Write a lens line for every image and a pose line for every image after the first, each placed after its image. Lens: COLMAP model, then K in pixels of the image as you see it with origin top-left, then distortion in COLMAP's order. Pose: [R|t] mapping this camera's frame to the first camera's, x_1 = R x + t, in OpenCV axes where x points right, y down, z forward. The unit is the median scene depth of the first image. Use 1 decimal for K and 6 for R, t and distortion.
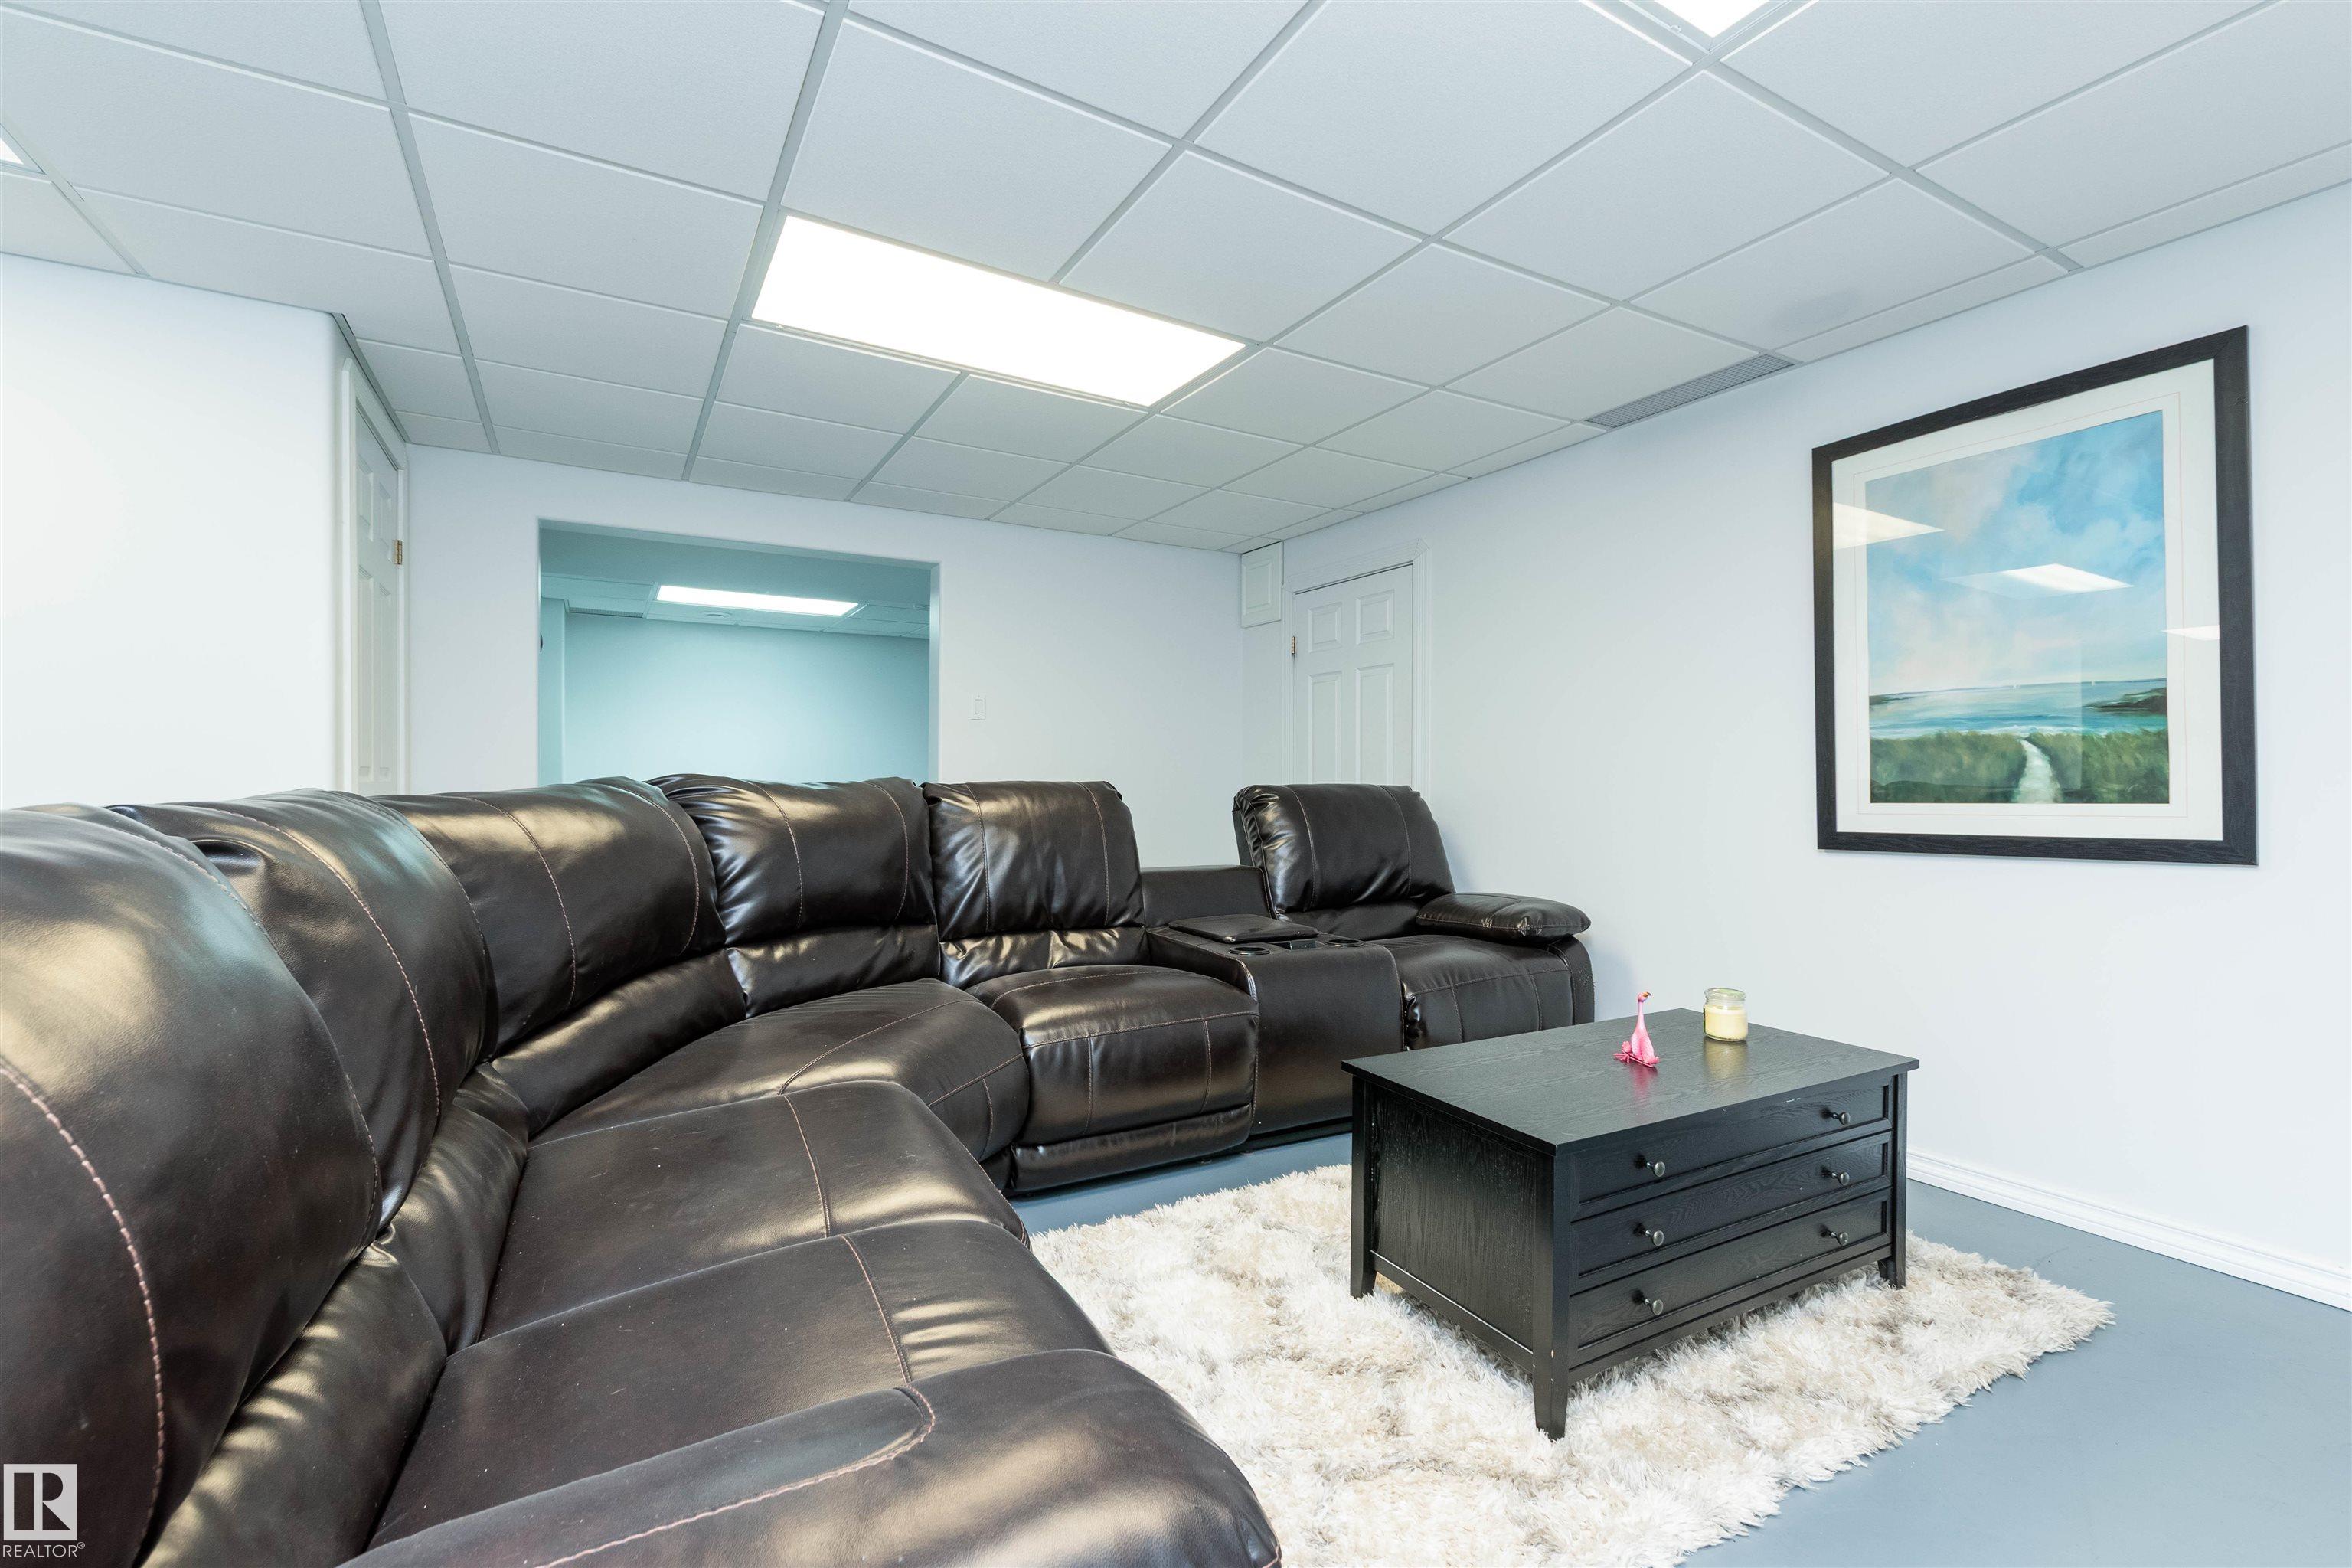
lens RADIAL K [[1054.9, 0, 1188.8], [0, 1054.9, 791.2], [0, 0, 1]] dist [0.005669, 0.000172]
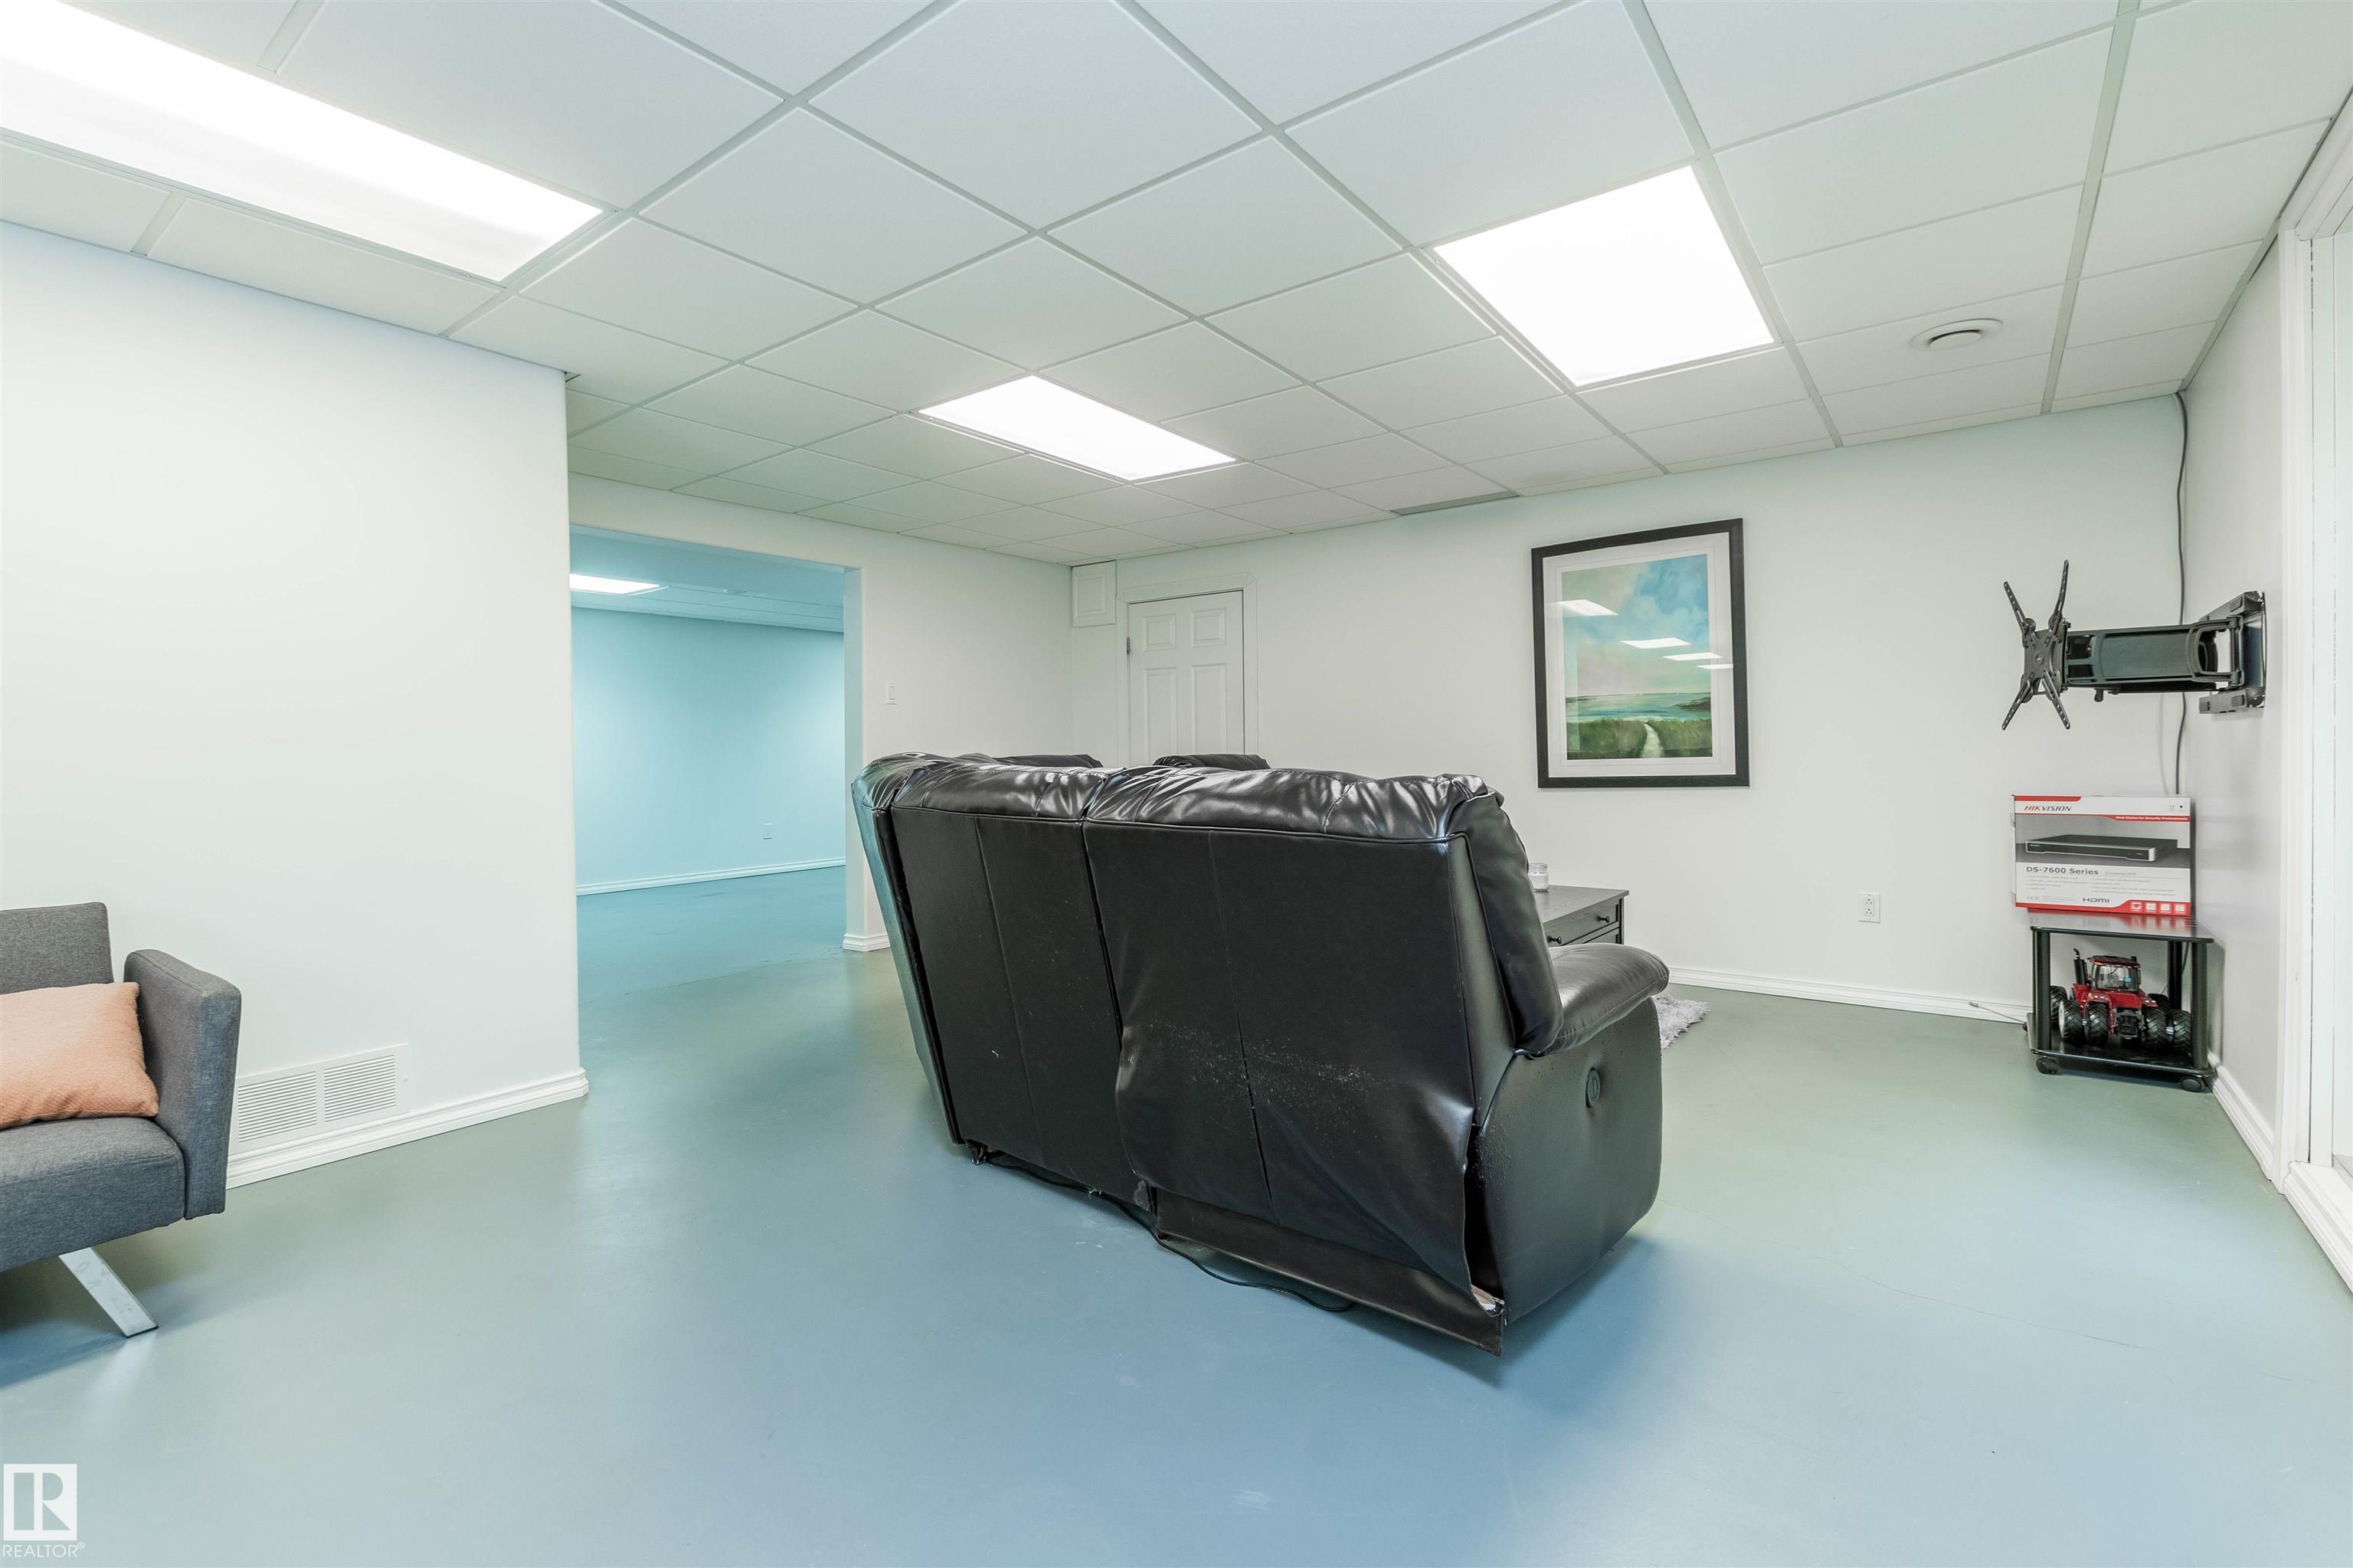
lens RADIAL K [[1055.4, 0, 1172.0], [0, 1055.4, 763.8], [0, 0, 1]] dist [0.005669, 0.000172]
pose [[0.929915, -0.015671, 0.367439, -0.647179], [0.015583, 0.999873, 0.003205, 0.002321], [-0.367443, 0.002746, 0.930042, -0.399509]]
